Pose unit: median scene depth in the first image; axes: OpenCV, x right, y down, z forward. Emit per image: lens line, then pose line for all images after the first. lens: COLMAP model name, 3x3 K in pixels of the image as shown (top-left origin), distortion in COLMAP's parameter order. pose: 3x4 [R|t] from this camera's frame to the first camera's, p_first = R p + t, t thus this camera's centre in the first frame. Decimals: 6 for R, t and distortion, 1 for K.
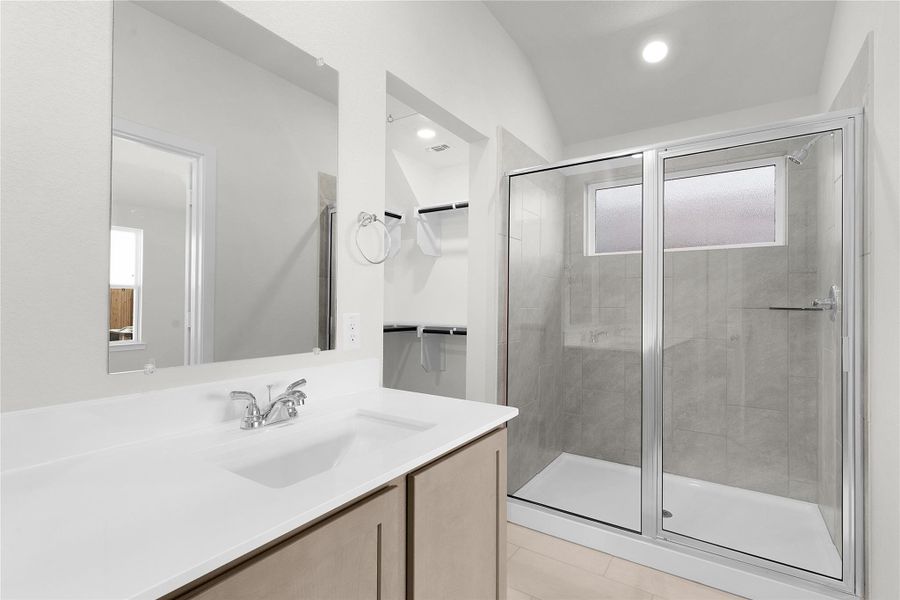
lens RADIAL K [[415.6, 0, 452.1], [0, 415.6, 302.8], [0, 0, 1]] dist [0.000953, 0.000305]
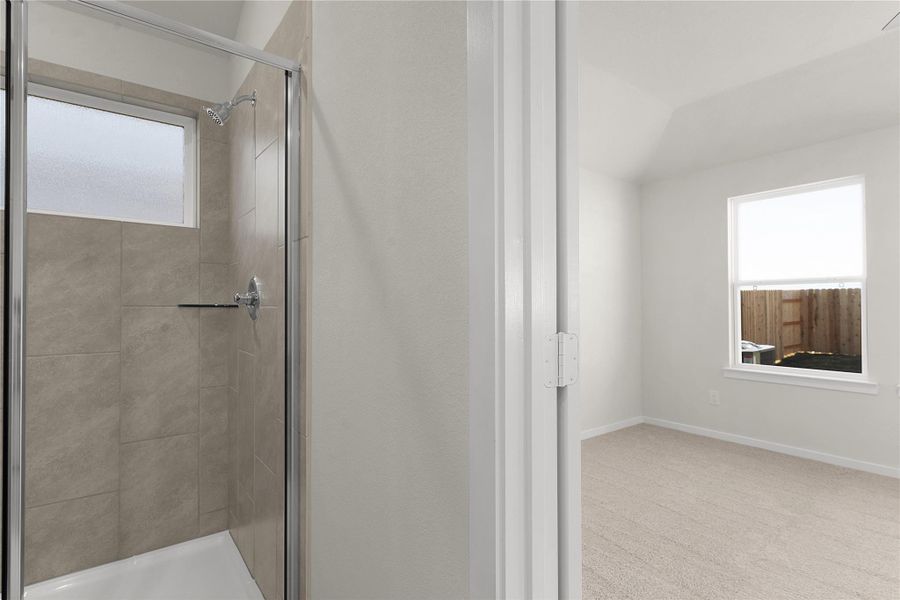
lens RADIAL K [[437.9, 0, 448.3], [0, 437.9, 298.1], [0, 0, 1]] dist [0.002651, 0.000156]
pose [[0.318197, 0.007709, 0.947993, 0.148491], [0.004362, 0.999944, -0.009595, 0.009209], [-0.948015, 0.007188, 0.318146, 0.264910]]
